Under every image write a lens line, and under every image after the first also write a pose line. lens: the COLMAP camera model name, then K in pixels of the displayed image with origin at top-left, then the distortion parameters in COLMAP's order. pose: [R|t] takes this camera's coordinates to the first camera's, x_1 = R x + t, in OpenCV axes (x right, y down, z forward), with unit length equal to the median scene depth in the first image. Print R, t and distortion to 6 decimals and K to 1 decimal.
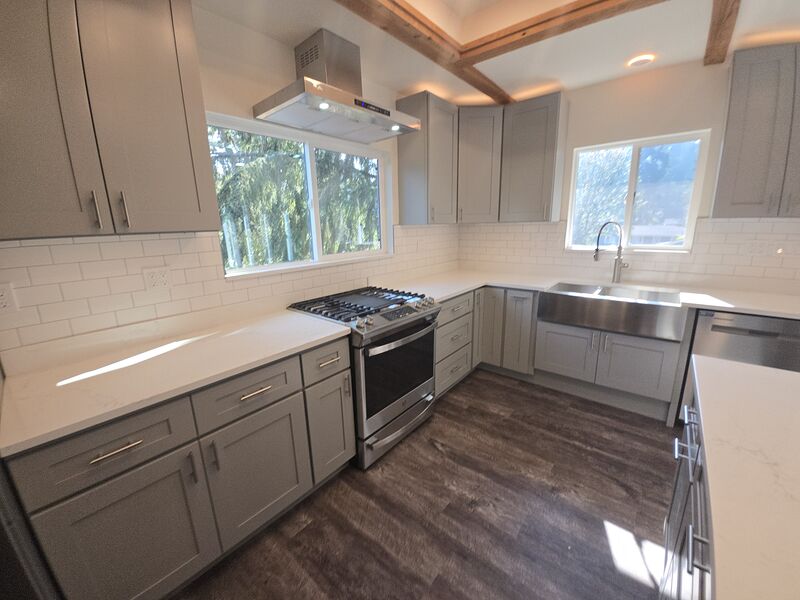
lens RADIAL K [[314.8, 0, 393.7], [0, 314.8, 296.4], [0, 0, 1]] dist [0.003342, -0.012428]
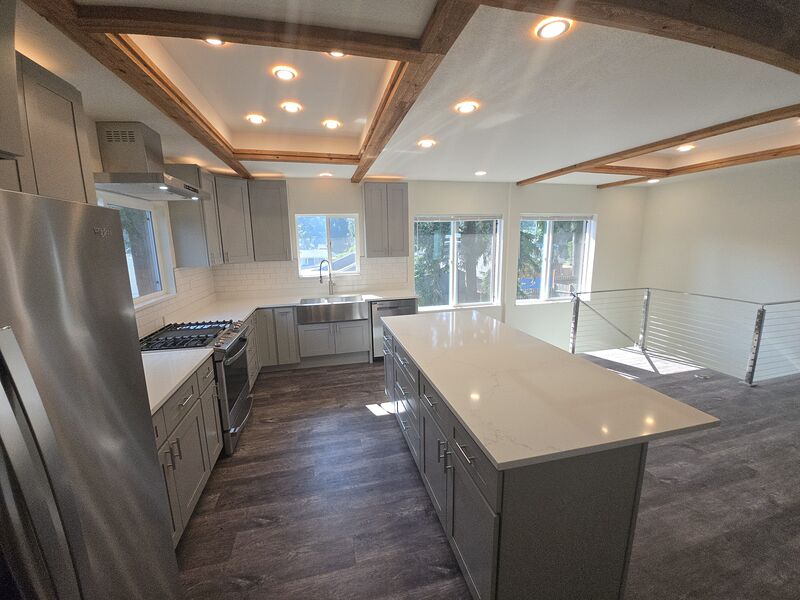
lens RADIAL K [[314.8, 0, 393.7], [0, 314.8, 296.4], [0, 0, 1]] dist [0.003342, -0.012428]
pose [[0.593209, -0.125830, 0.795154, -0.516133], [0.184462, 0.982677, 0.017891, -0.001890], [-0.783631, 0.136063, 0.606143, -0.340055]]
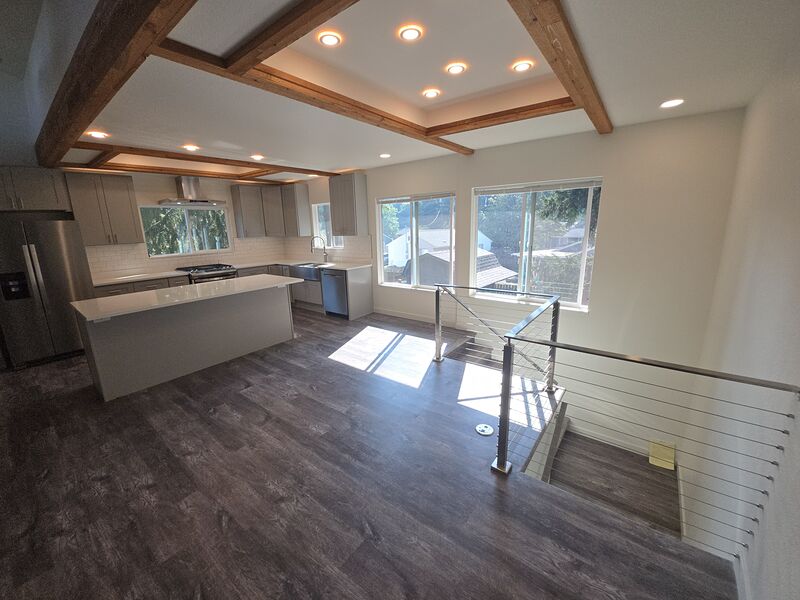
lens RADIAL K [[314.8, 0, 393.7], [0, 314.8, 296.4], [0, 0, 1]] dist [0.003342, -0.012428]
pose [[0.999043, -0.010819, 0.042375, 1.251156], [0.011144, 0.999910, -0.007450, 0.269475], [-0.042291, 0.007916, 0.999074, -1.571604]]
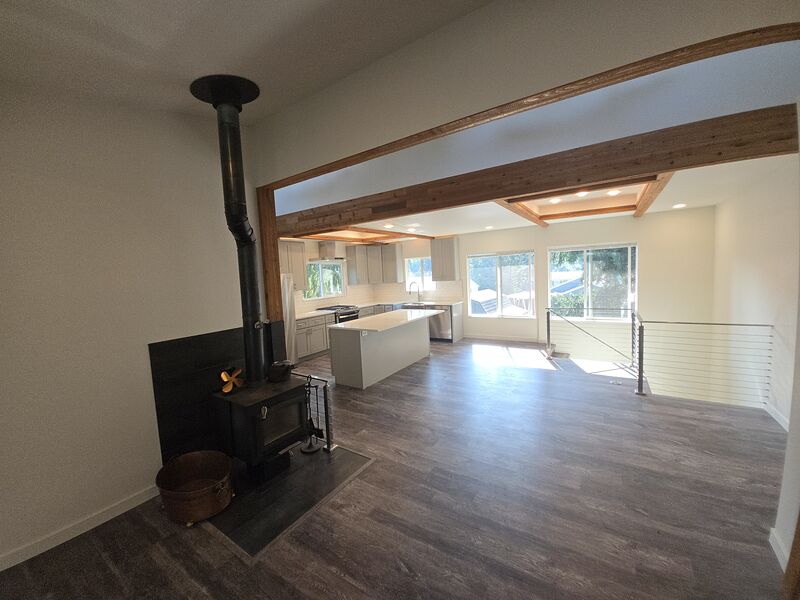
lens RADIAL K [[314.8, 0, 393.7], [0, 314.8, 296.4], [0, 0, 1]] dist [0.003342, -0.012428]
pose [[0.992092, -0.034504, 0.120677, 0.096346], [0.053234, 0.986384, -0.155607, 0.424352], [-0.113665, 0.160801, 0.980420, -2.276497]]
